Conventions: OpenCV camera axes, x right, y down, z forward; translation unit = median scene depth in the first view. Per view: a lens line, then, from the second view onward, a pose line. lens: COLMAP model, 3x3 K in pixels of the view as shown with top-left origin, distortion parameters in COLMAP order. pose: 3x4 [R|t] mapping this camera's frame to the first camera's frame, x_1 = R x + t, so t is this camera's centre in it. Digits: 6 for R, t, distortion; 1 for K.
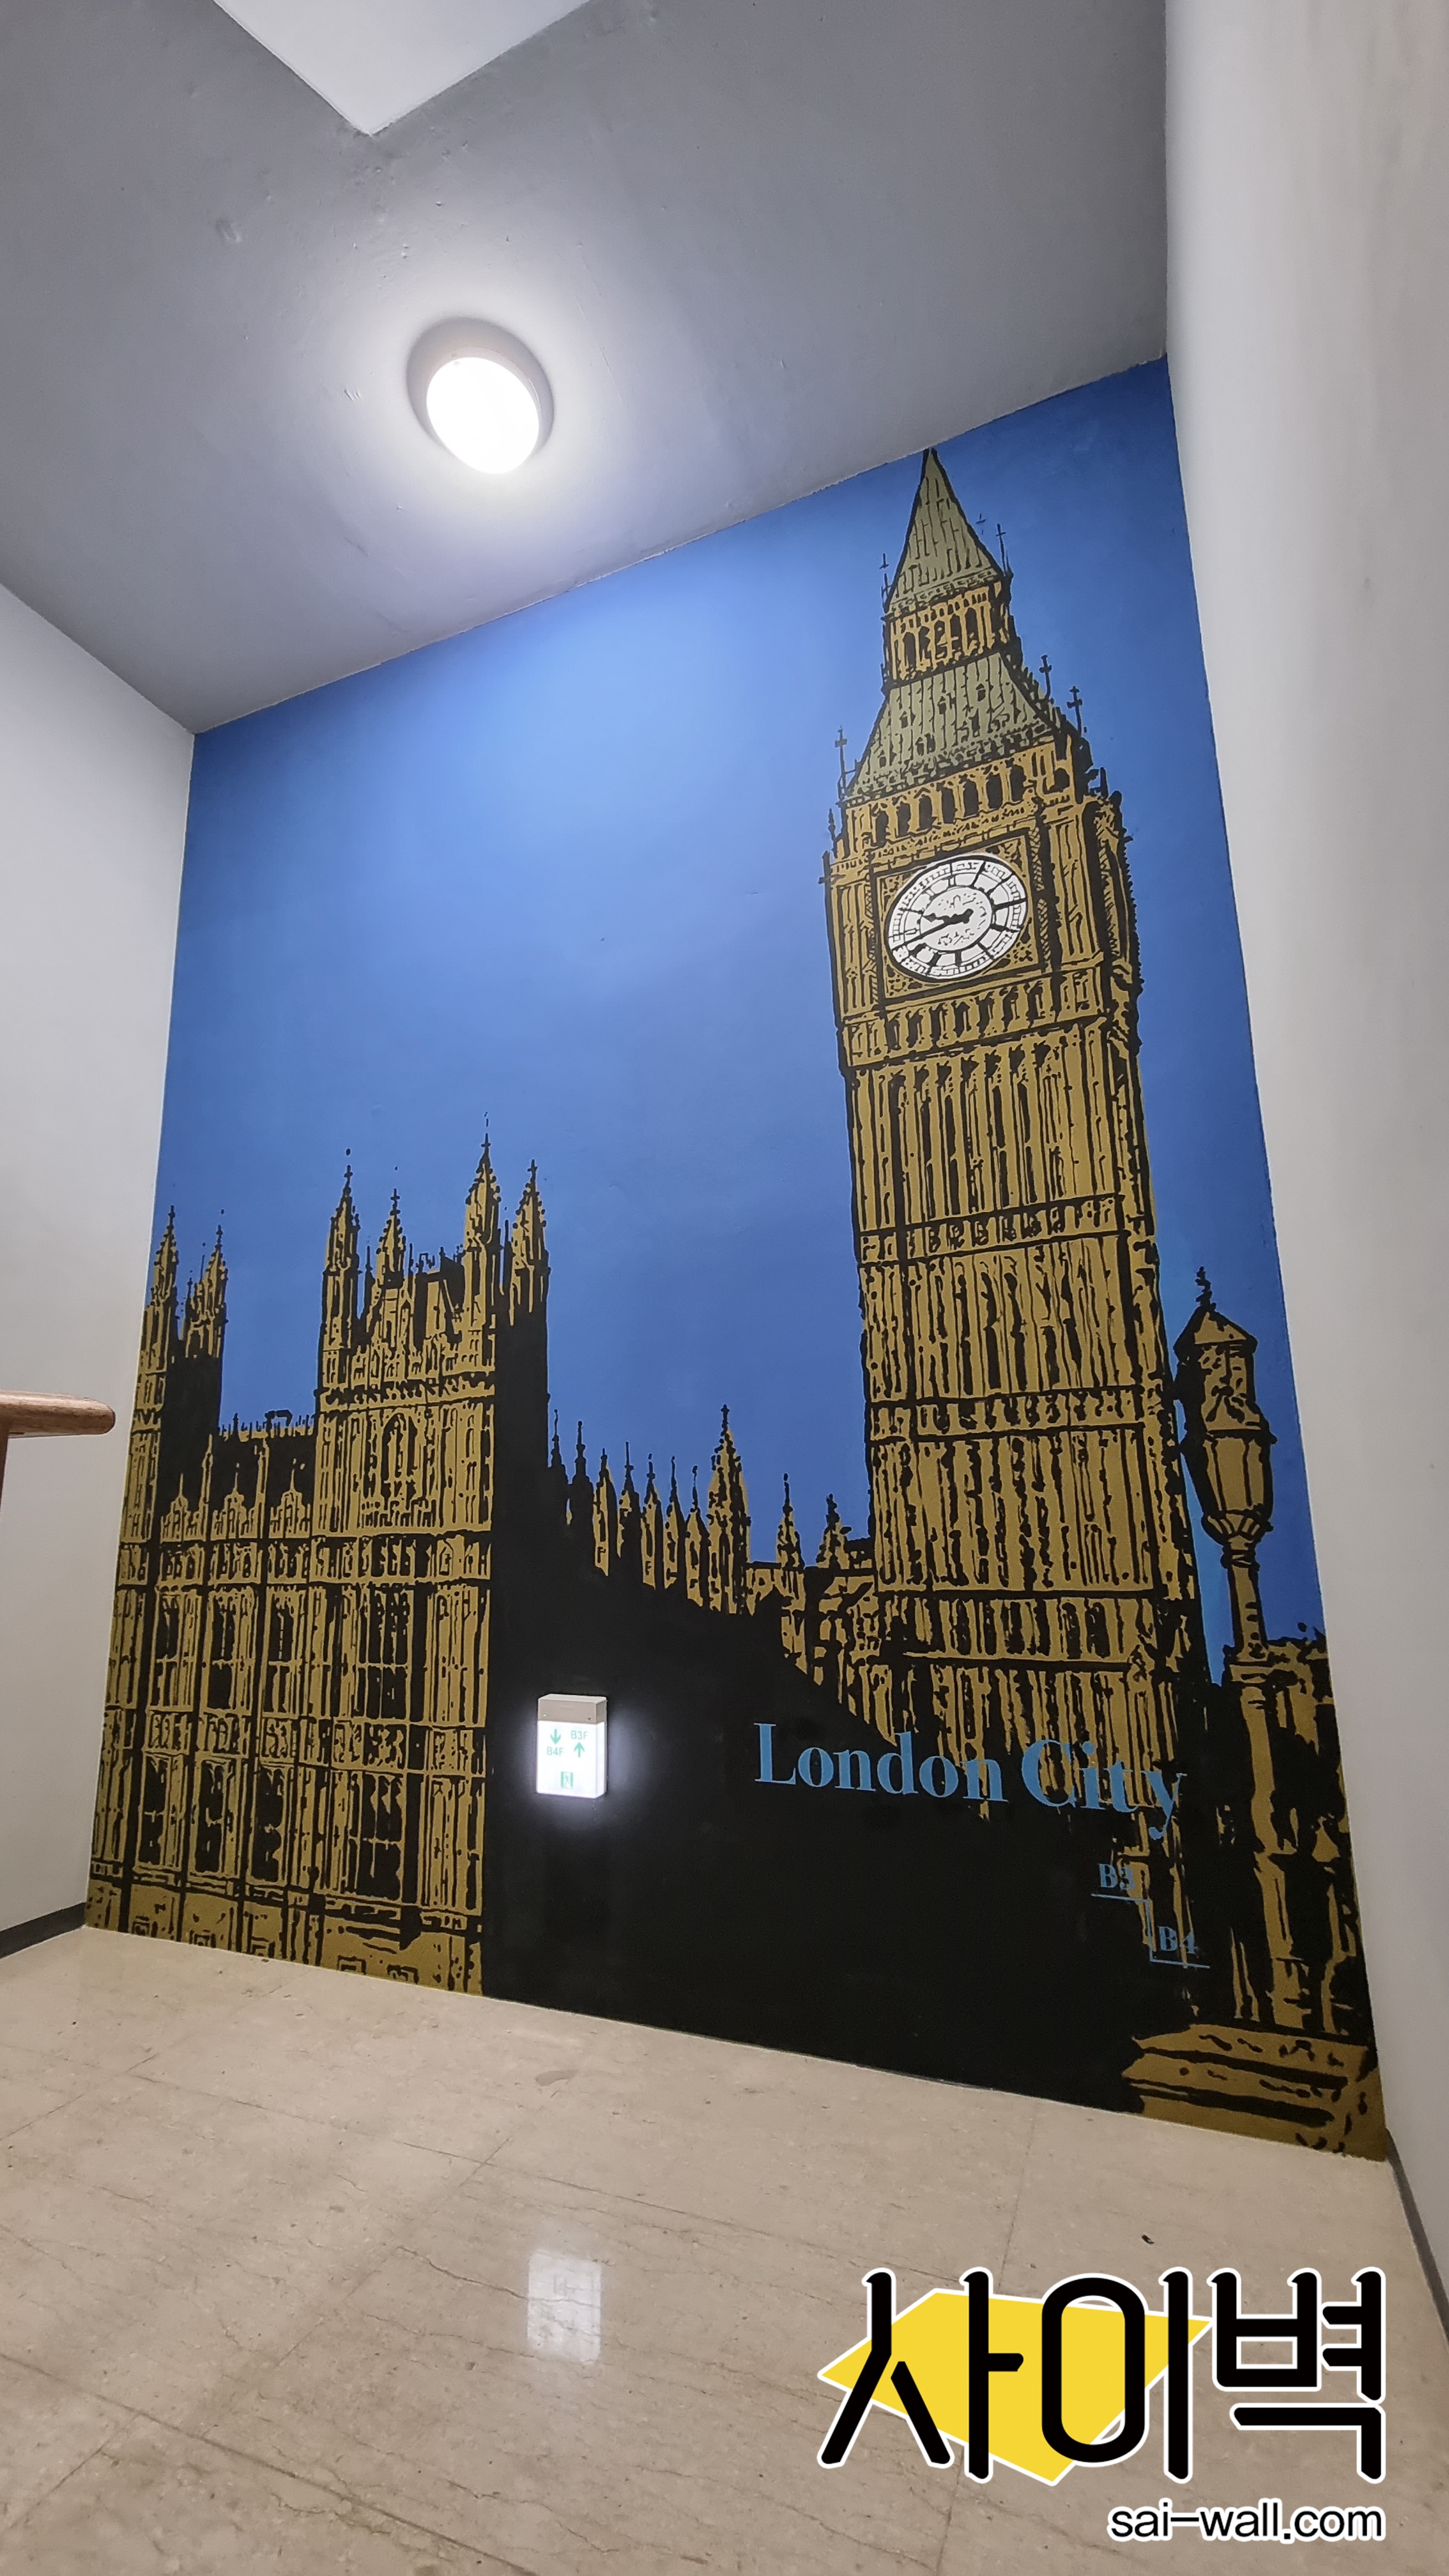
lens RADIAL K [[1052.0, 0, 725.2], [0, 1052.0, 1290.4], [0, 0, 1]] dist [0.002067, -0.001717]
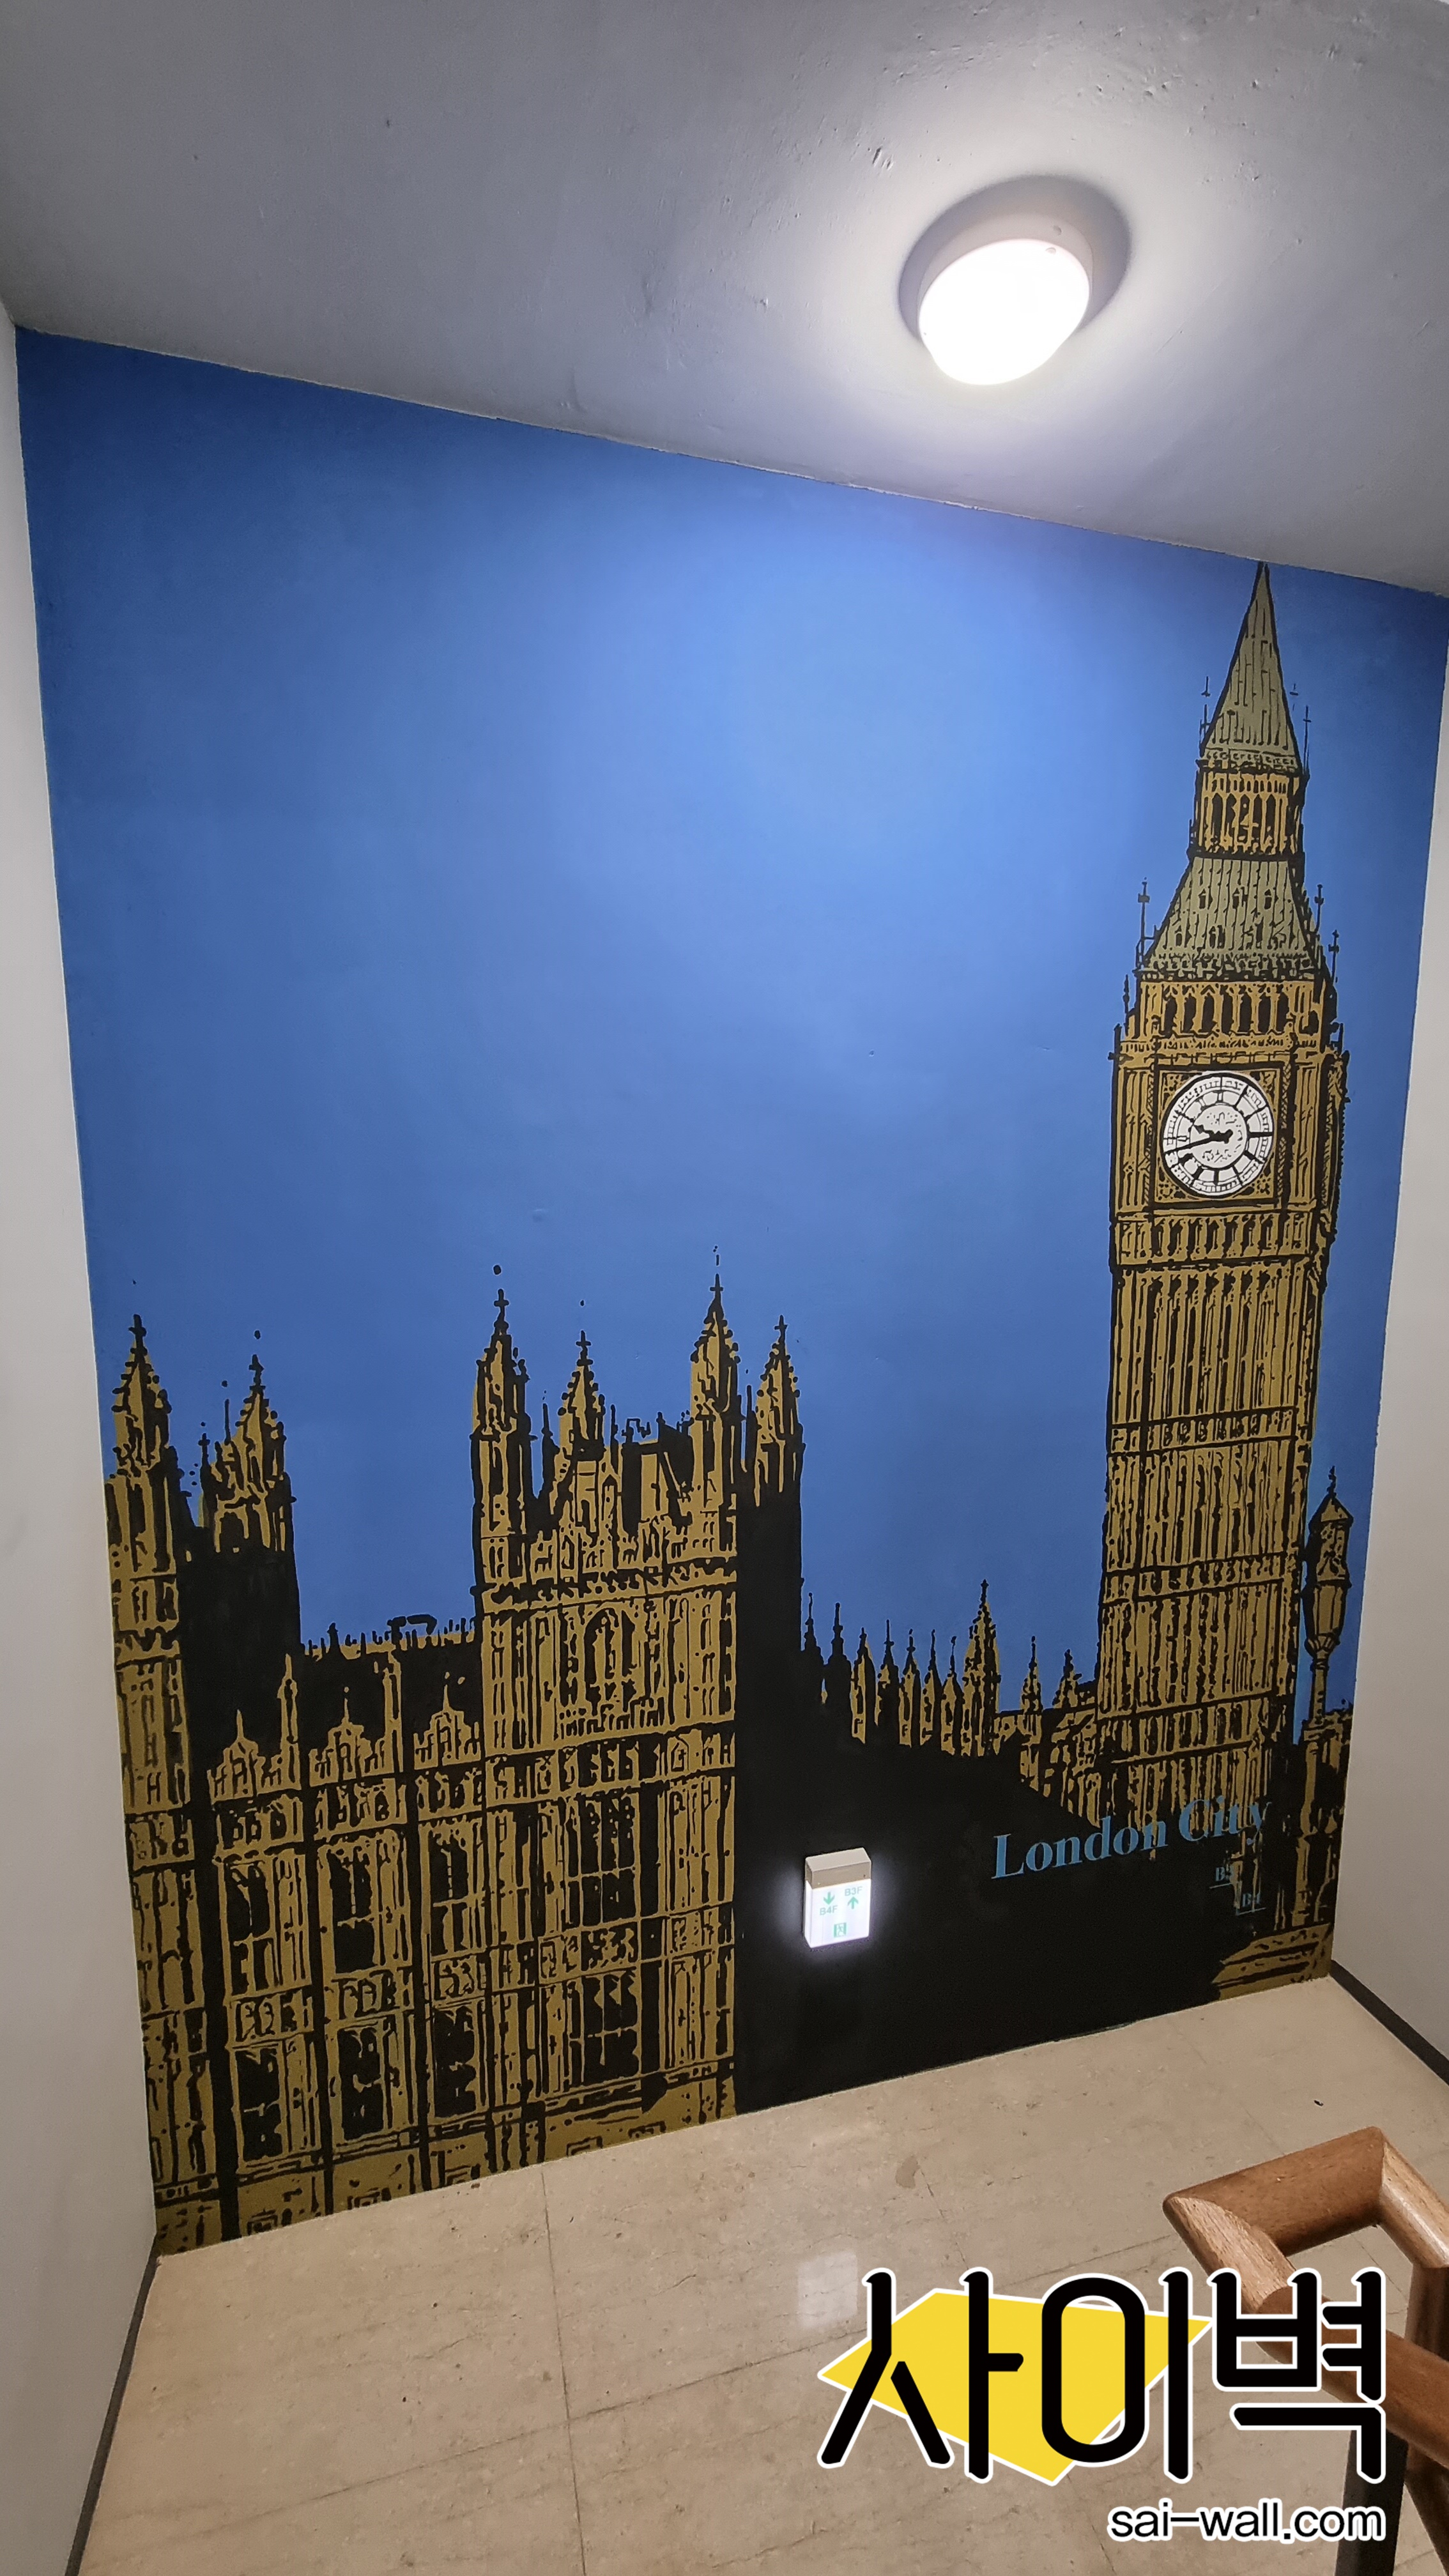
lens RADIAL K [[1052.0, 0, 725.9], [0, 1052.0, 1282.3], [0, 0, 1]] dist [0.002067, -0.001717]
pose [[0.791530, -0.049299, 0.609138, -0.816431], [-0.148668, 0.951265, 0.270172, -0.414329], [-0.592771, -0.304409, 0.745626, 0.439136]]
